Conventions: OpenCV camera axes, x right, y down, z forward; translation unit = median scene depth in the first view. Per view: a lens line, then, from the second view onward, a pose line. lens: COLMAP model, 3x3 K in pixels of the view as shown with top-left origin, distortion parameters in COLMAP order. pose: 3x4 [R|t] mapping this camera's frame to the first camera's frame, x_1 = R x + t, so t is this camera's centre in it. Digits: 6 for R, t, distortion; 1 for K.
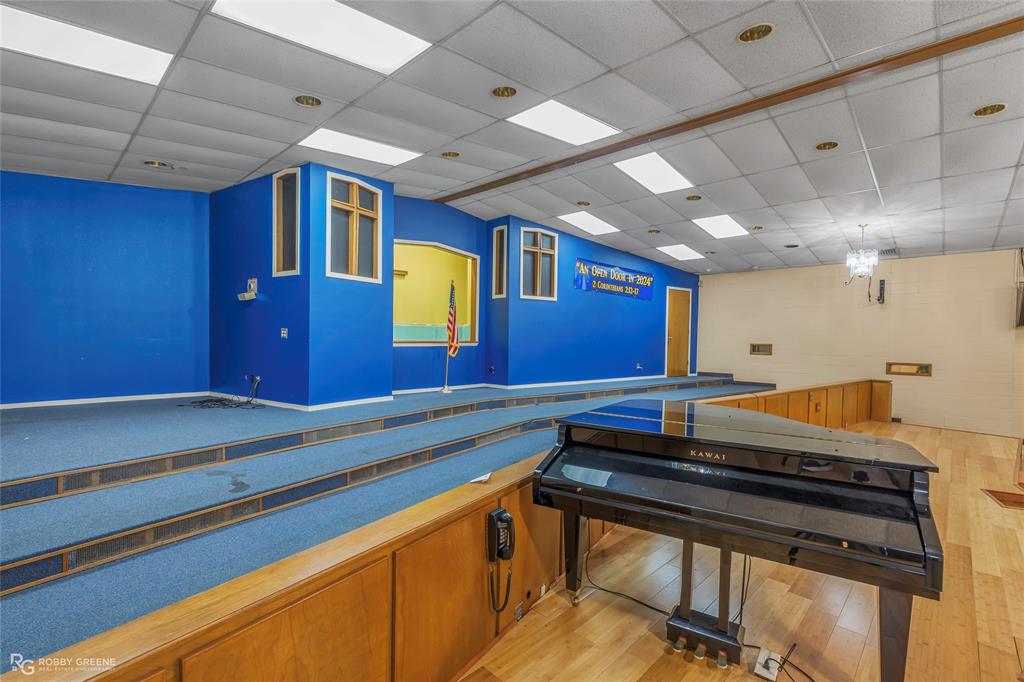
lens RADIAL K [[457.0, 0, 520.0], [0, 457.0, 344.0], [0, 0, 1]] dist [-0.000630, -0.000056]
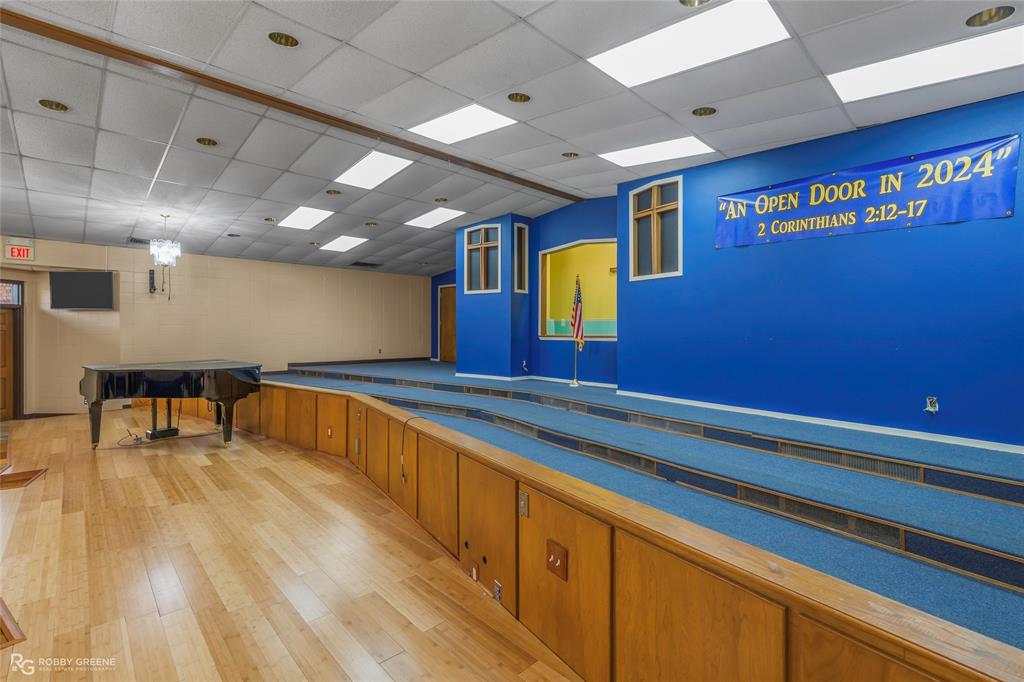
lens RADIAL K [[457.0, 0, 505.6], [0, 457.0, 330.7], [0, 0, 1]] dist [-0.000630, -0.000056]
pose [[-0.043211, -0.012962, -0.998982, 0.755073], [-0.017999, 0.999764, -0.012194, -0.001666], [0.998904, 0.017454, -0.043434, 0.777989]]
